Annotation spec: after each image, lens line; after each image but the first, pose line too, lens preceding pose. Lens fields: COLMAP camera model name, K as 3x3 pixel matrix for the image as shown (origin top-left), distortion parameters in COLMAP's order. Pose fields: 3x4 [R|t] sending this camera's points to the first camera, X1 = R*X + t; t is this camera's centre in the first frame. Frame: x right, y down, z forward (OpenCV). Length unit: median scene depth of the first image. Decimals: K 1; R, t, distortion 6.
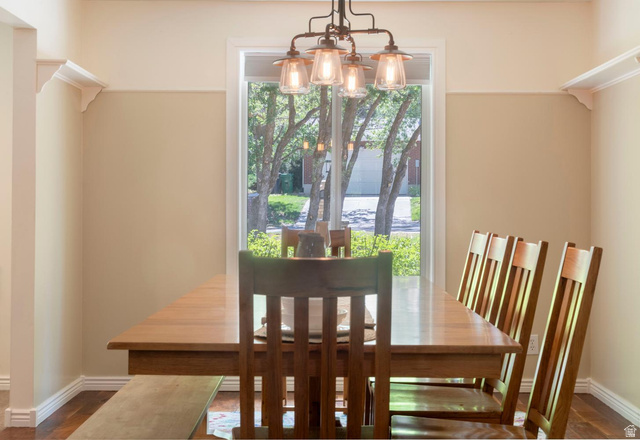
lens RADIAL K [[884.5, 0, 320.0], [0, 884.5, 220.0], [0, 0, 1]] dist [0.024997, 0.032130]
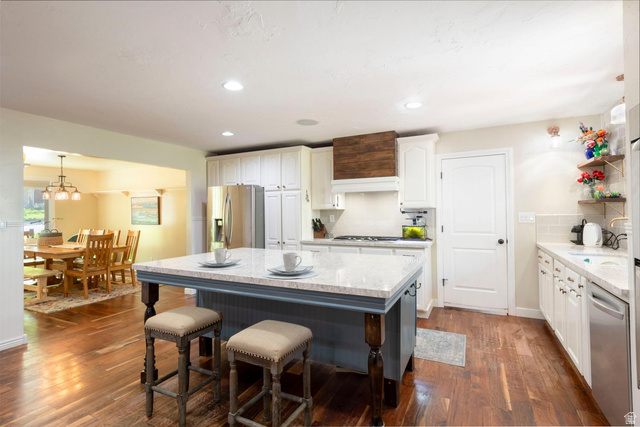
lens RADIAL K [[310.7, 0, 320.0], [0, 310.7, 213.5], [0, 0, 1]] dist [0.000779, 0.000193]
pose [[0.443028, -0.006890, 0.896481, -0.809720], [0.016719, 0.999860, -0.000577, -0.052084], [-0.896352, 0.015244, 0.443081, -0.860081]]
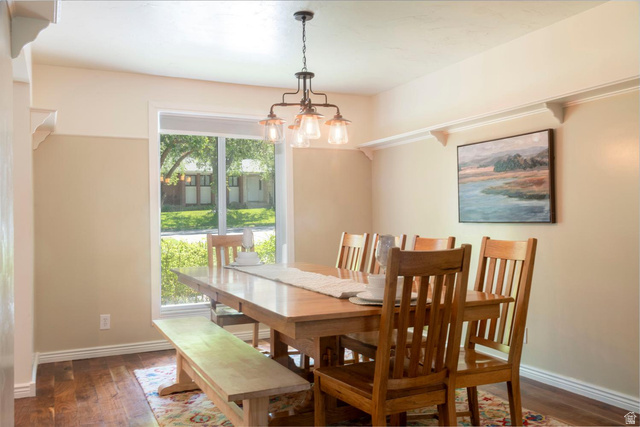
lens RADIAL K [[560.3, 0, 320.0], [0, 560.3, 213.5], [0, 0, 1]] dist [-0.002725, -0.001161]
pose [[0.898829, -0.009767, 0.438190, -0.380988], [0.021390, 0.999538, -0.021595, -0.002711], [-0.437777, 0.028783, 0.898623, 0.127566]]
